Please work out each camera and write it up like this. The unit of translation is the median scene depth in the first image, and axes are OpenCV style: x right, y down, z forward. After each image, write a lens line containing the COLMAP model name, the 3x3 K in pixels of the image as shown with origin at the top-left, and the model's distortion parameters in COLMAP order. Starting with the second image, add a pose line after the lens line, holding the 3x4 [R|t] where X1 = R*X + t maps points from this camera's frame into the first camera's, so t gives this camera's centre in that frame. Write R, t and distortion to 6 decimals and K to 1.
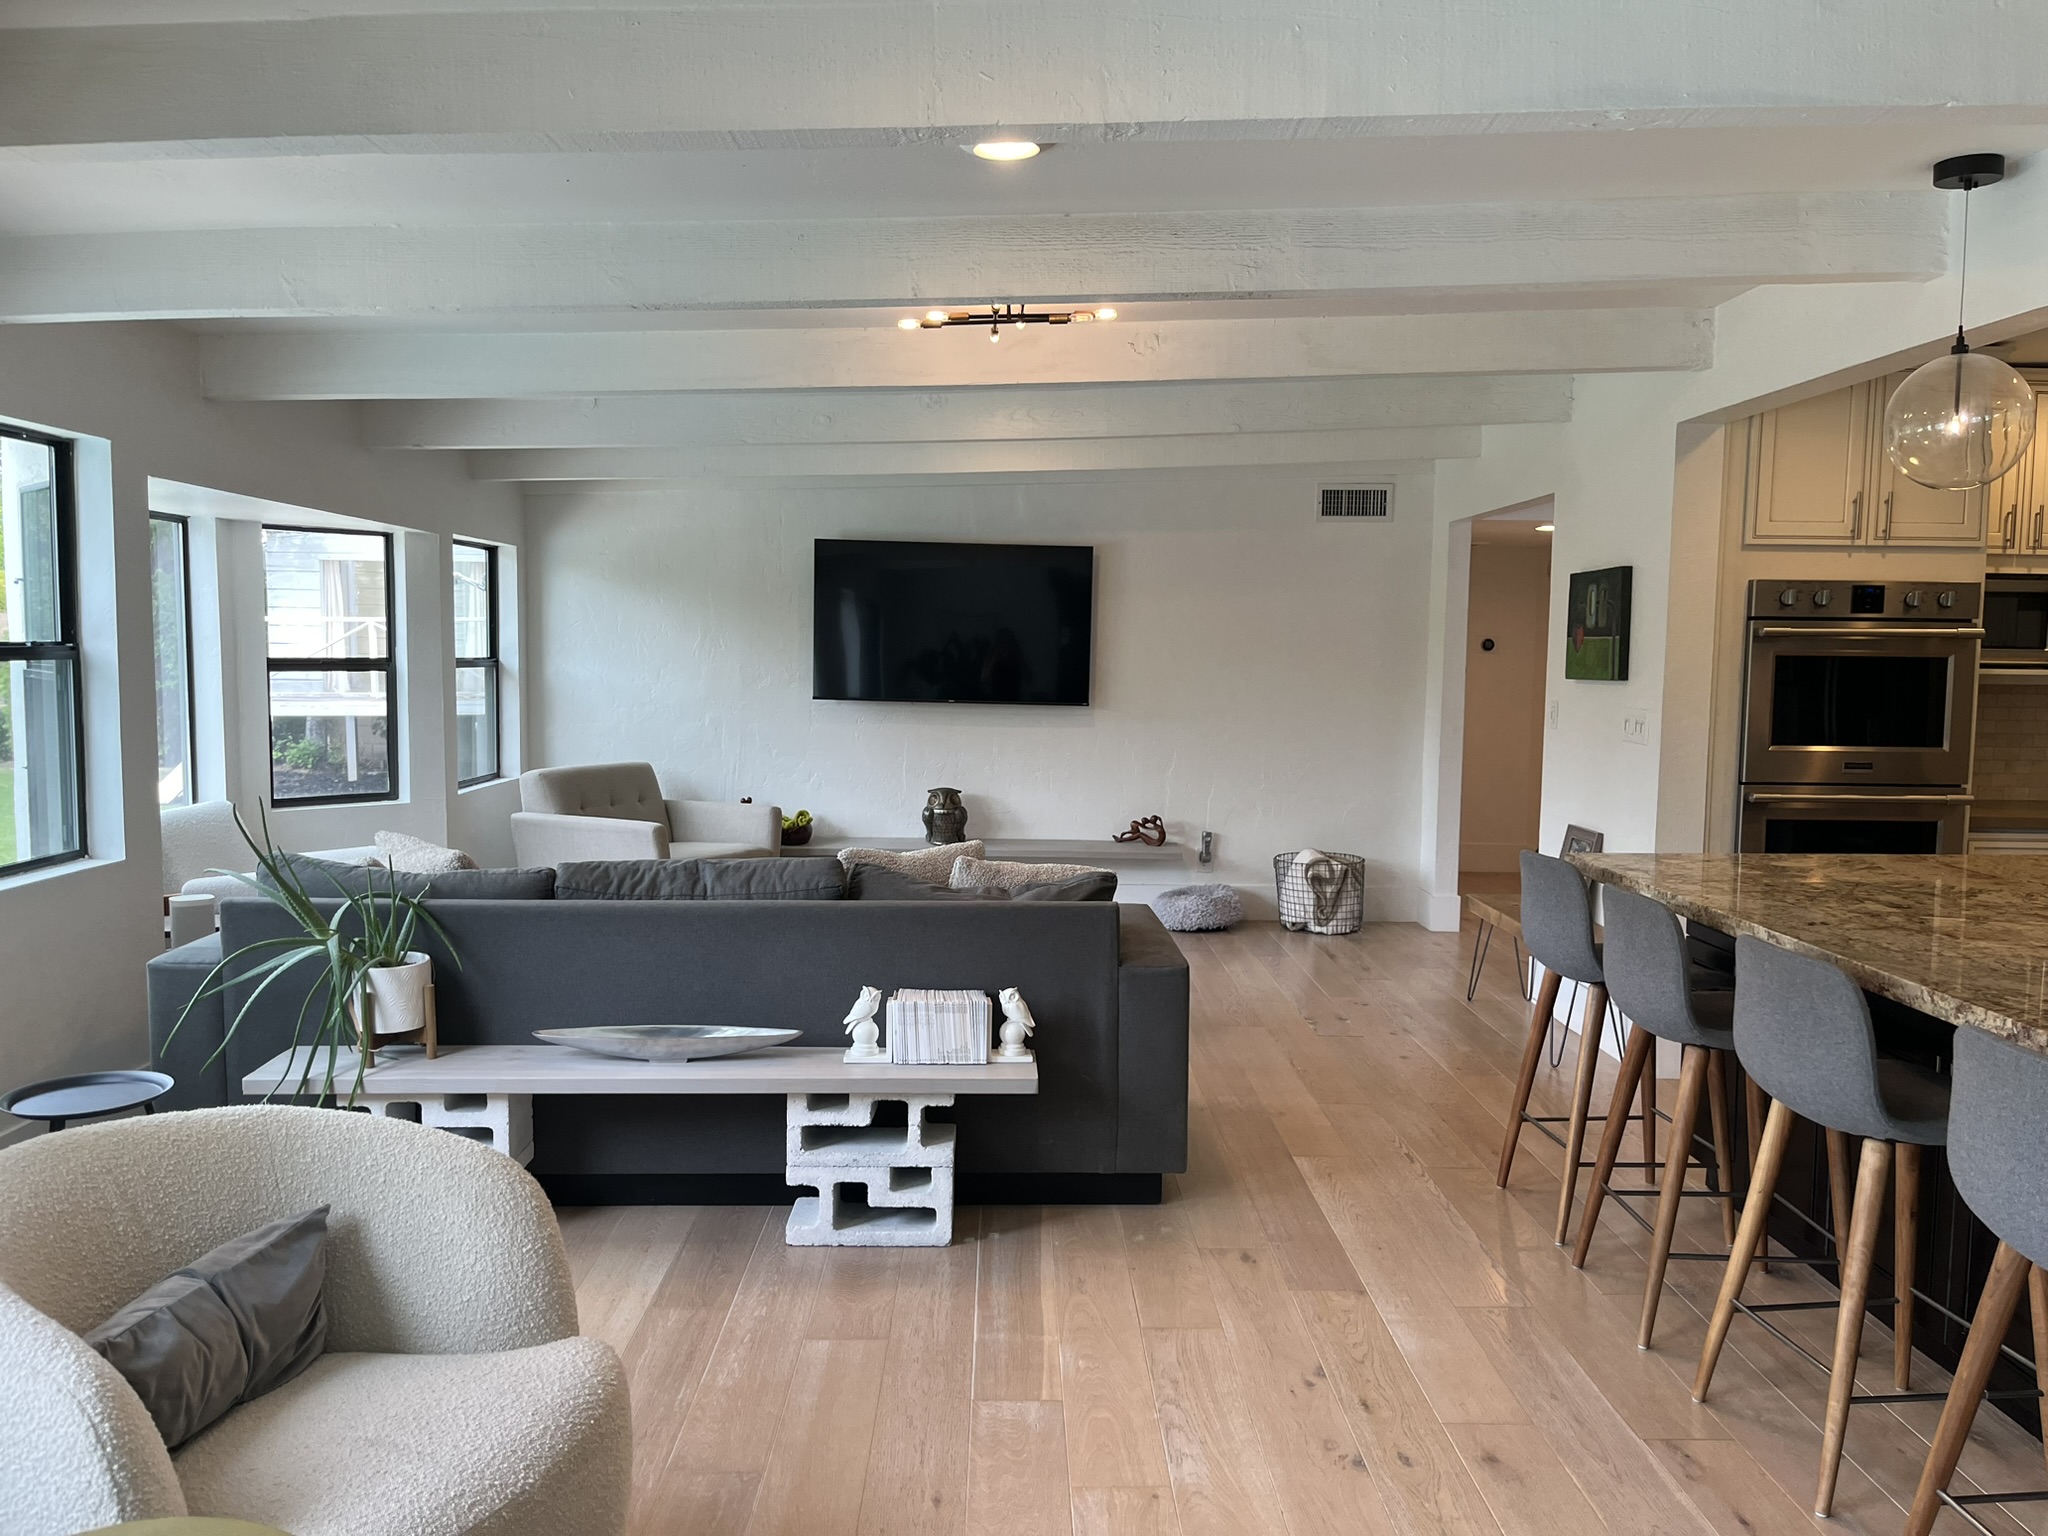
lens RADIAL K [[1553.8, 0, 1024.0], [0, 1553.8, 768.0], [0, 0, 1]] dist [0.017643, 0.002265]
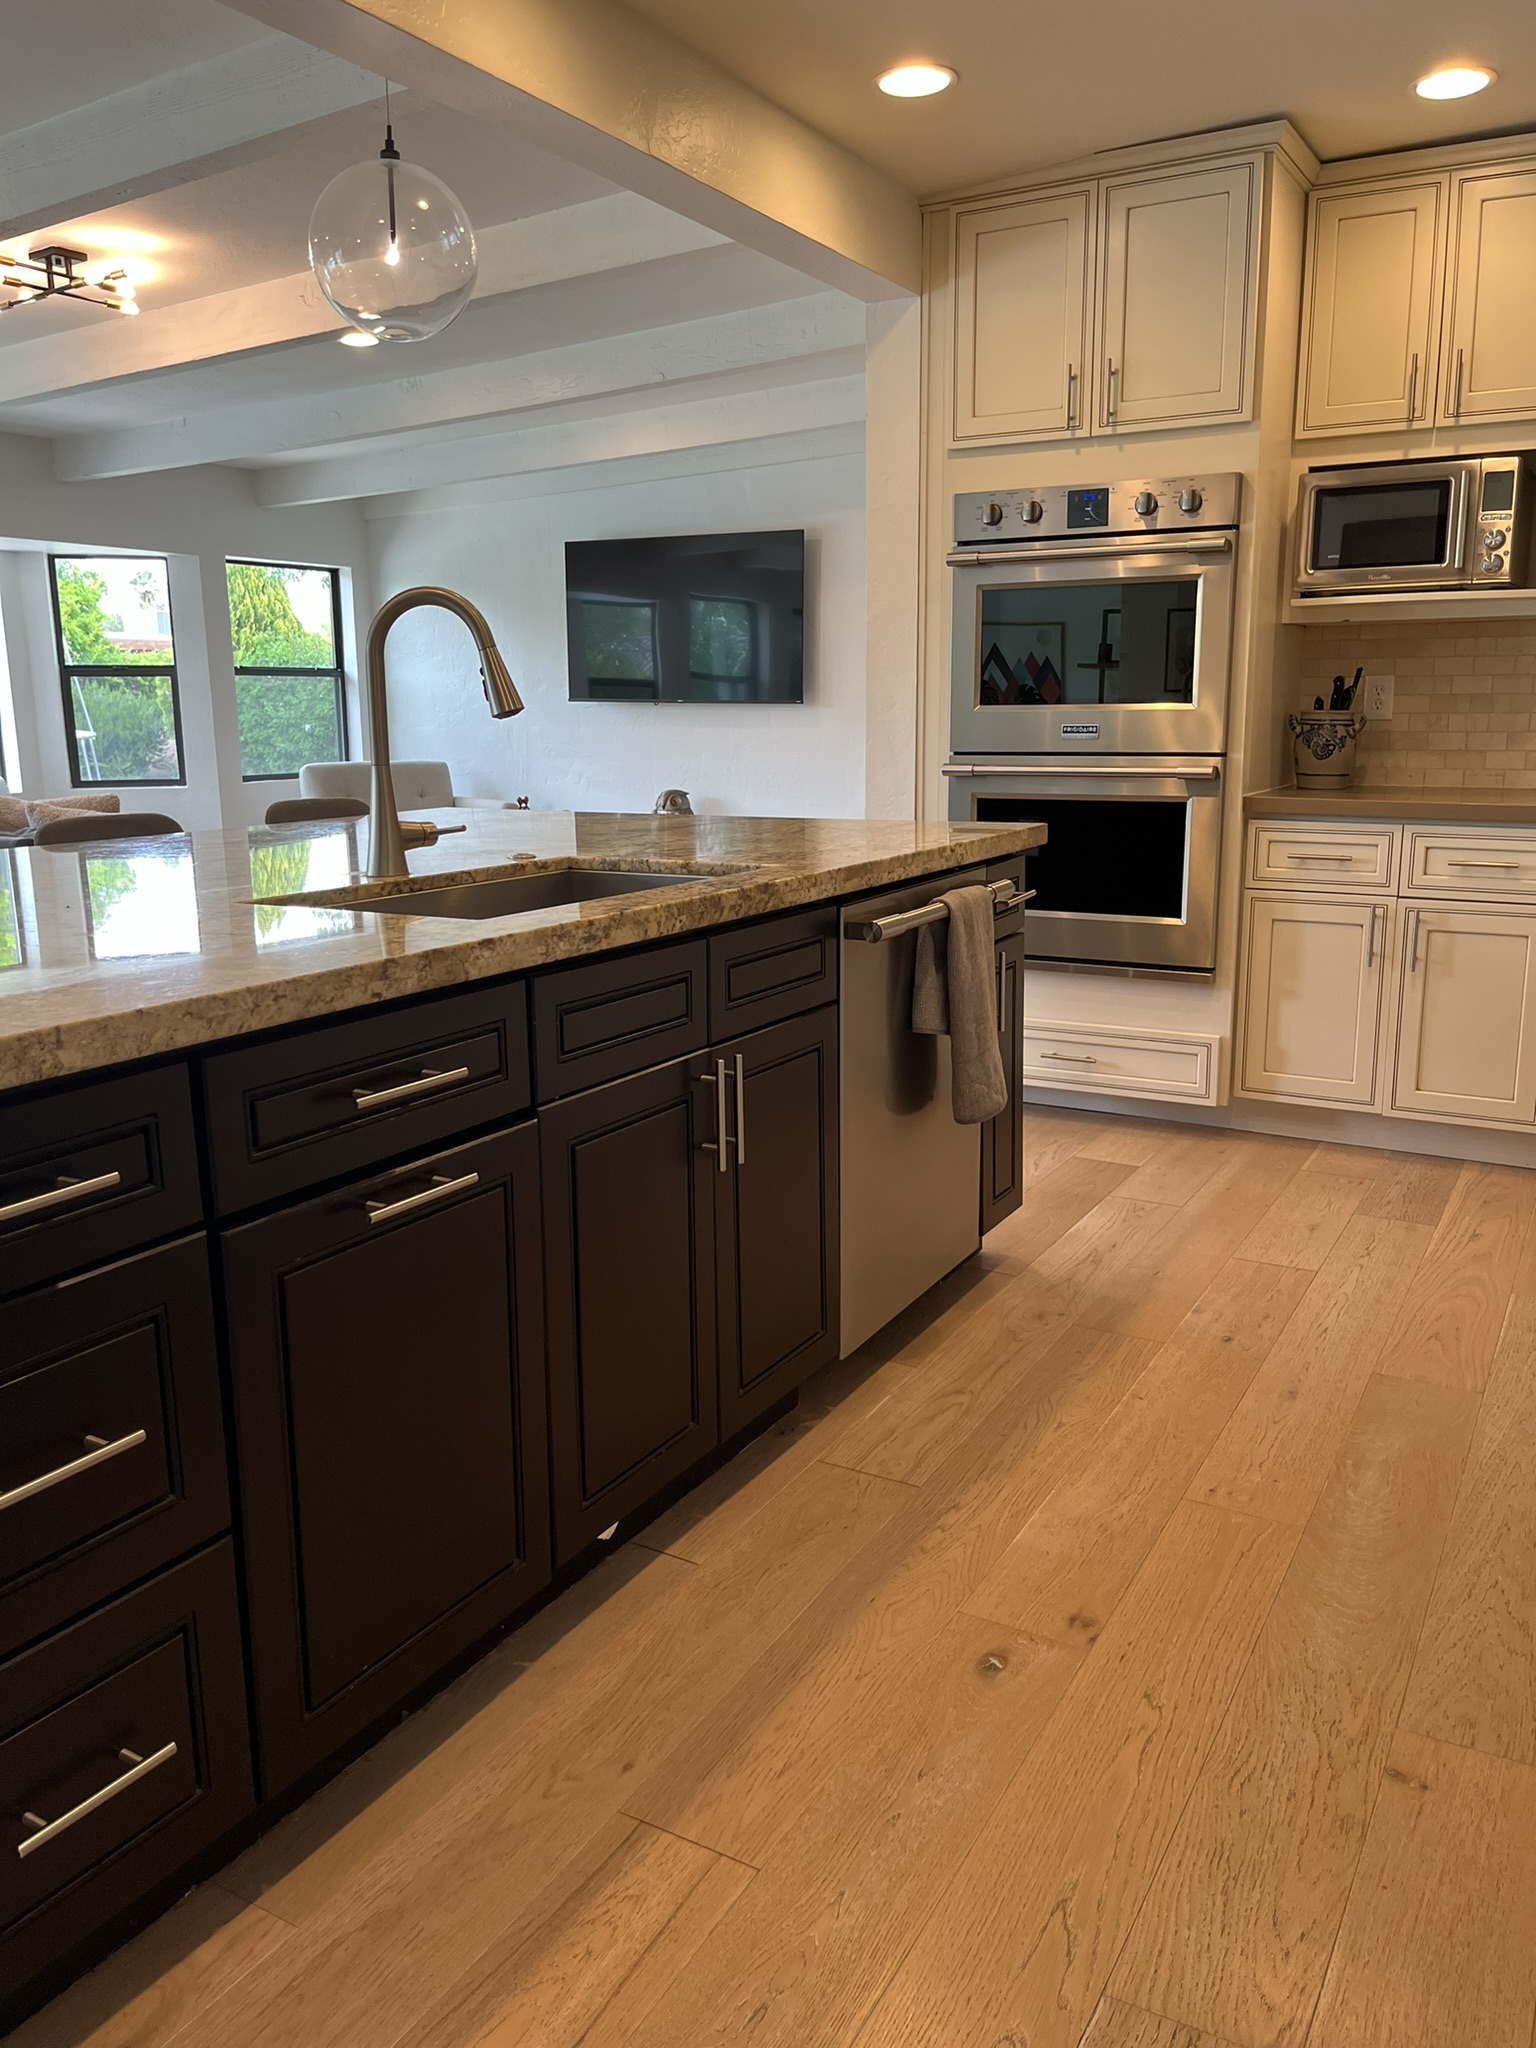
lens RADIAL K [[1521.0, 0, 768.0], [0, 1521.0, 1024.0], [0, 0, 1]] dist [0.028621, 0.003770]
pose [[0.866110, 0.085250, -0.492531, 0.796516], [-0.017737, 0.989970, 0.140158, 0.041194], [0.499539, -0.112656, 0.858935, 0.241106]]
